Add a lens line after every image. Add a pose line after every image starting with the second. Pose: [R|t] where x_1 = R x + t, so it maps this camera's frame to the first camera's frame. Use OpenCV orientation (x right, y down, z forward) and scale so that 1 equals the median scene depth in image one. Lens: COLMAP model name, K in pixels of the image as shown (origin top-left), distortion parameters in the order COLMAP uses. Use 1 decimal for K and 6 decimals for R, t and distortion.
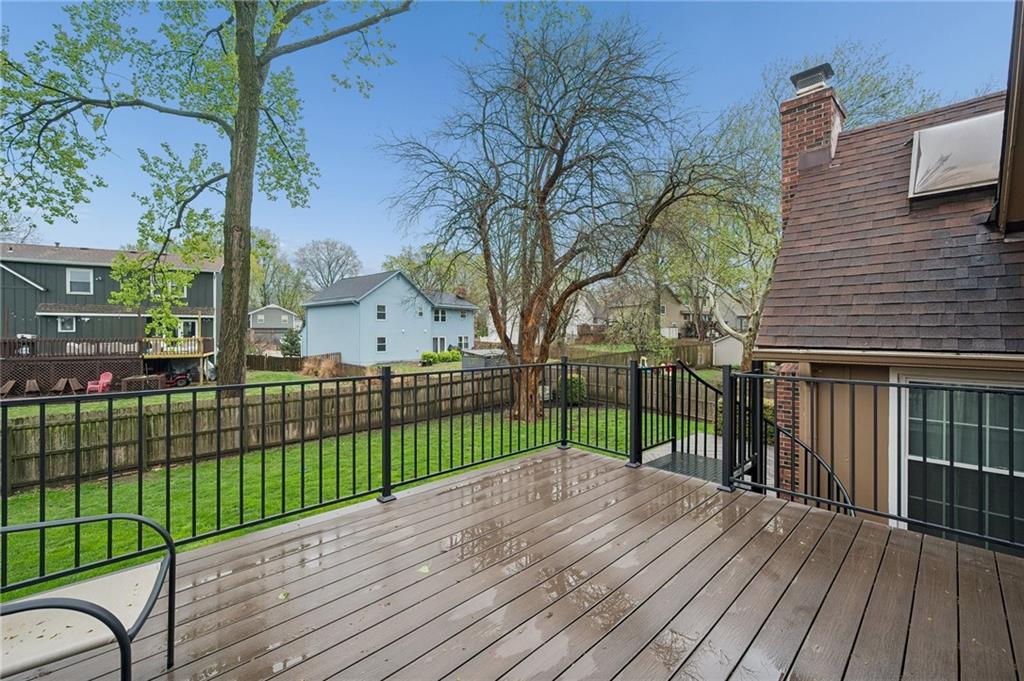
lens RADIAL K [[418.9, 0, 514.9], [0, 418.9, 335.4], [0, 0, 1]] dist [-0.001851, -0.000188]
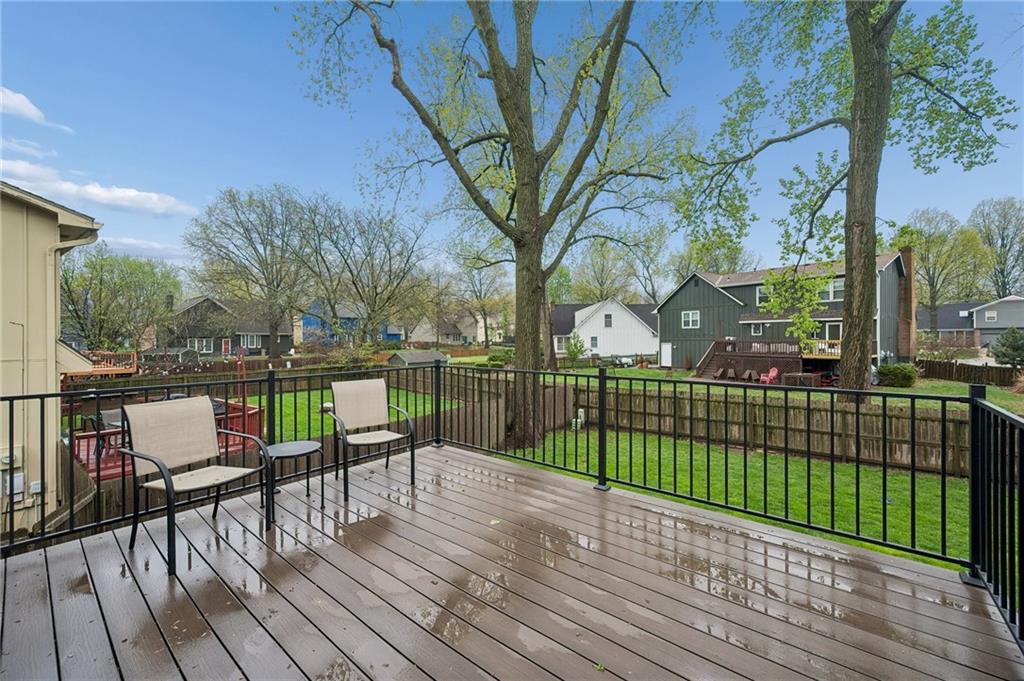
lens RADIAL K [[401.5, 0, 513.5], [0, 401.5, 339.5], [0, 0, 1]] dist [-0.000934, -0.000078]
pose [[0.126900, 0.003621, -0.991909, 0.132211], [0.001688, 0.999991, 0.003866, -0.001039], [0.991914, -0.002165, 0.126893, 0.117116]]
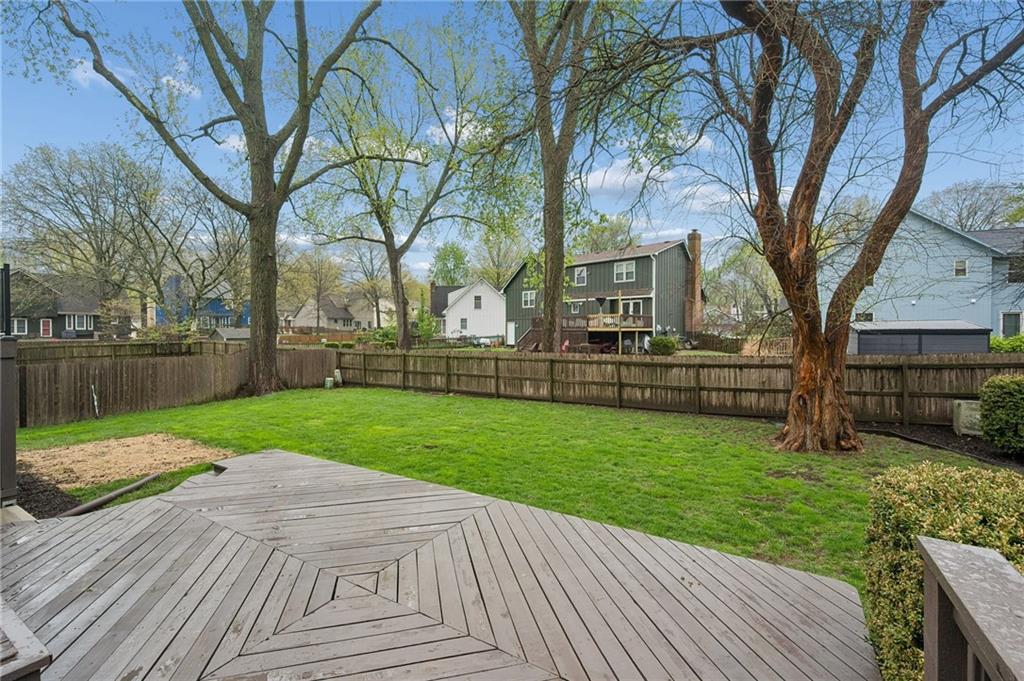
lens RADIAL K [[446.3, 0, 513.7], [0, 446.3, 335.0], [0, 0, 1]] dist [0.002280, -0.000609]
pose [[0.257026, 0.013007, -0.966317, 0.513162], [-0.001953, 0.999914, 0.012939, 0.071359], [0.966403, -0.001438, 0.257029, 0.615638]]
